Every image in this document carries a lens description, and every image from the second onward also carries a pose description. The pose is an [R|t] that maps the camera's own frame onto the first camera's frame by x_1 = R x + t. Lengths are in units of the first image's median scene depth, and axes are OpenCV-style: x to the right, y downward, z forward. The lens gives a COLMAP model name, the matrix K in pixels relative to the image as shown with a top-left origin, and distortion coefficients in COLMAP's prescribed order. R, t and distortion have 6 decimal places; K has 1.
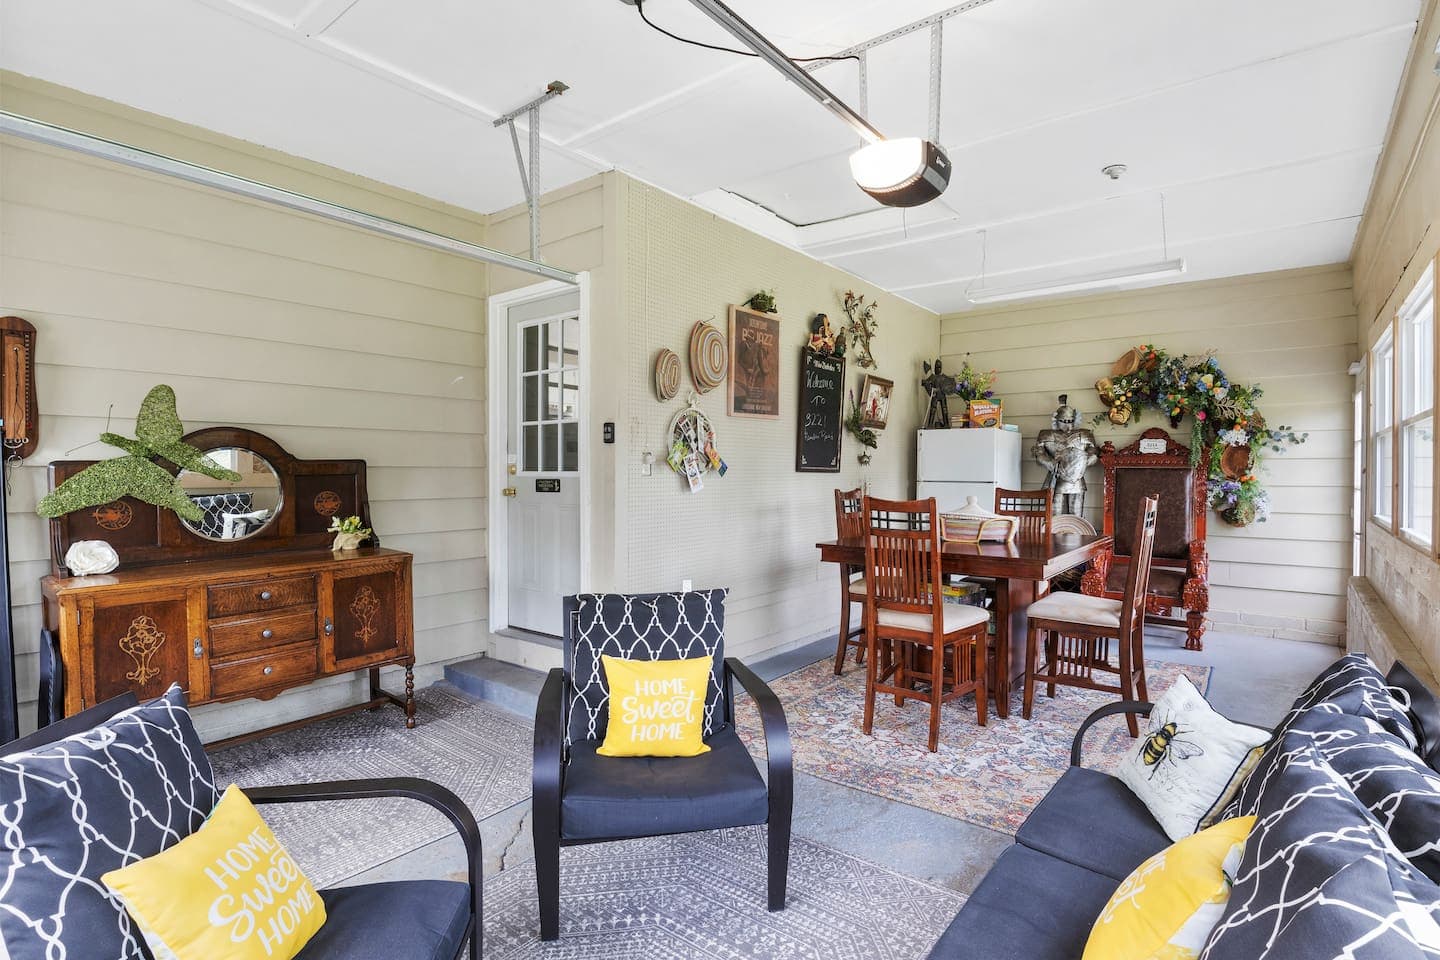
lens RADIAL K [[732.7, 0, 723.9], [0, 732.7, 477.2], [0, 0, 1]] dist [-0.003333, -0.004039]
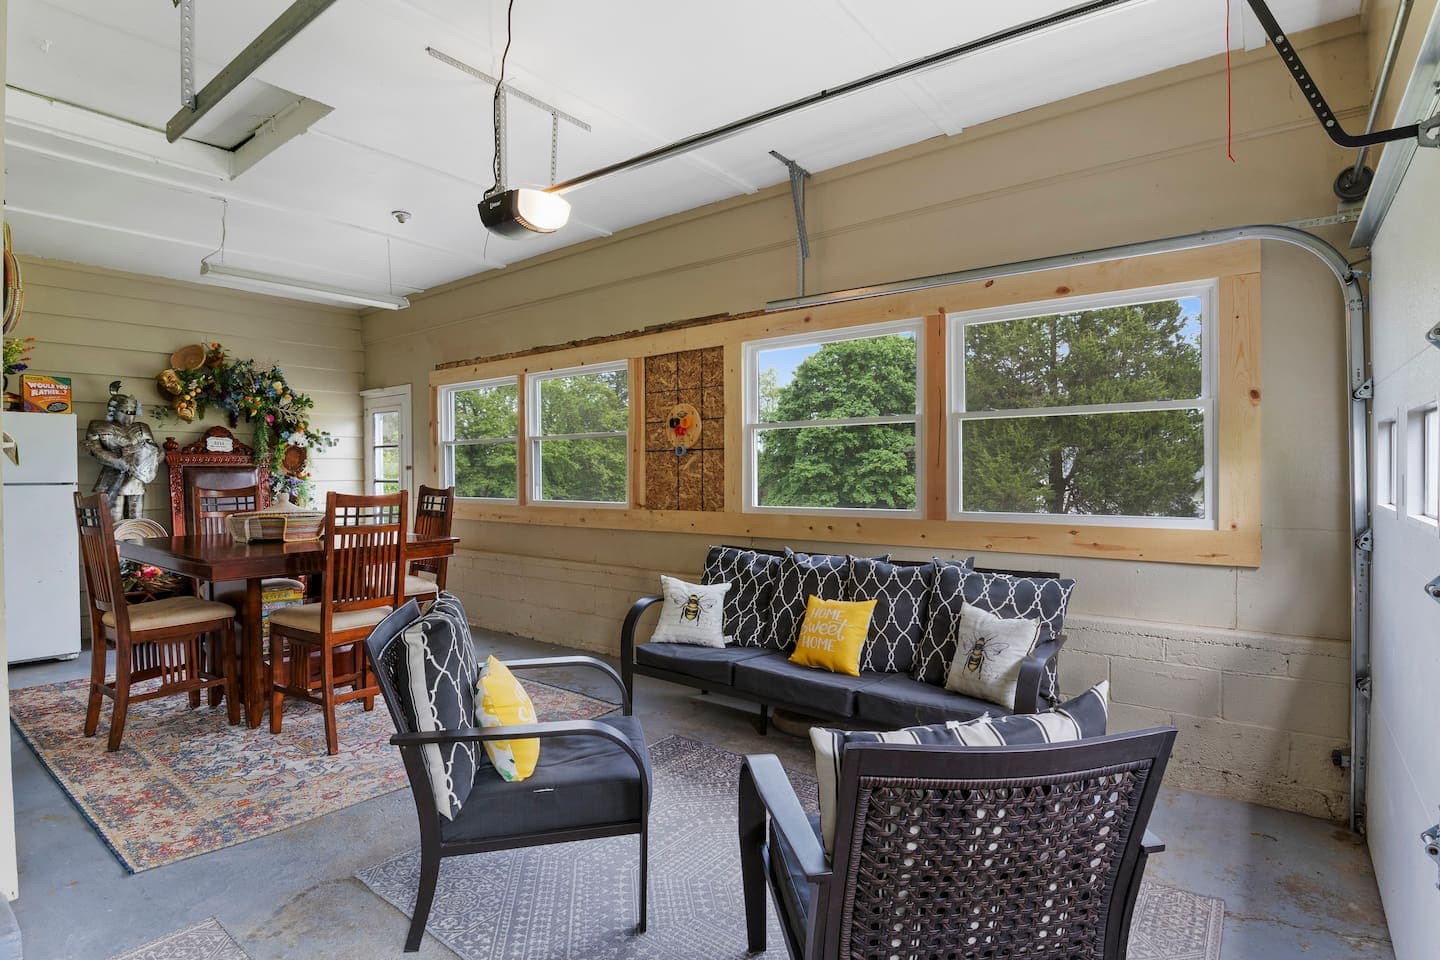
lens RADIAL K [[732.7, 0, 723.9], [0, 732.7, 477.2], [0, 0, 1]] dist [-0.003333, -0.004039]
pose [[-0.004330, -0.011583, 0.999924, -0.527138], [0.016262, 0.999800, 0.011652, 0.003110], [-0.999858, 0.016311, -0.004141, 0.380949]]
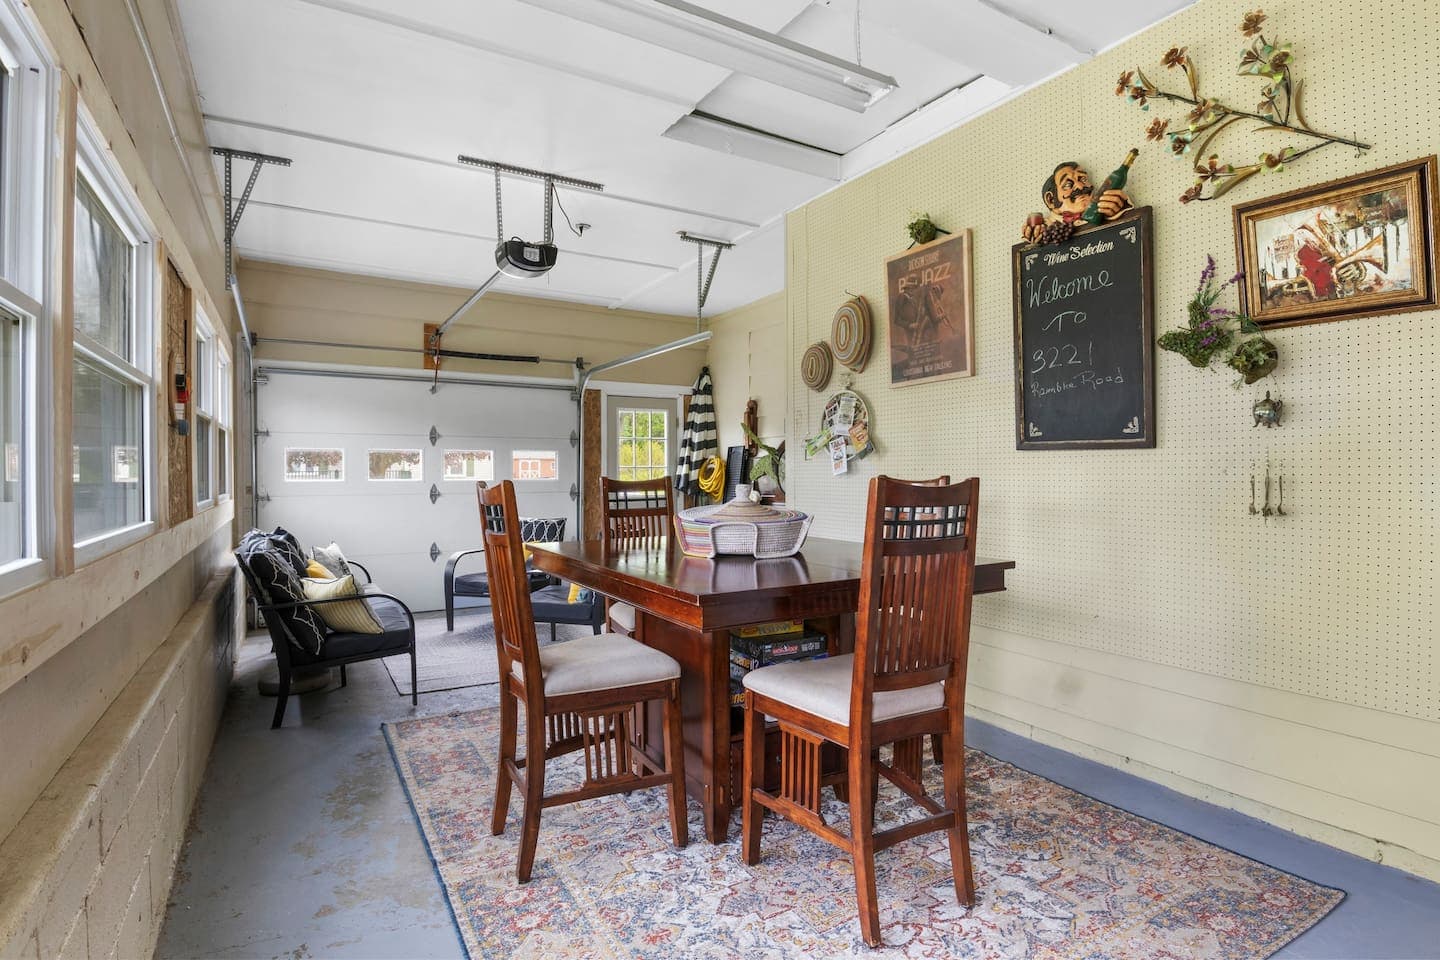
lens RADIAL K [[732.7, 0, 723.9], [0, 732.7, 477.2], [0, 0, 1]] dist [-0.003333, -0.004039]
pose [[-0.355653, 0.010507, -0.934559, 0.680273], [0.001265, 0.999941, 0.010761, 0.008137], [0.934617, 0.002645, -0.355646, 0.869466]]
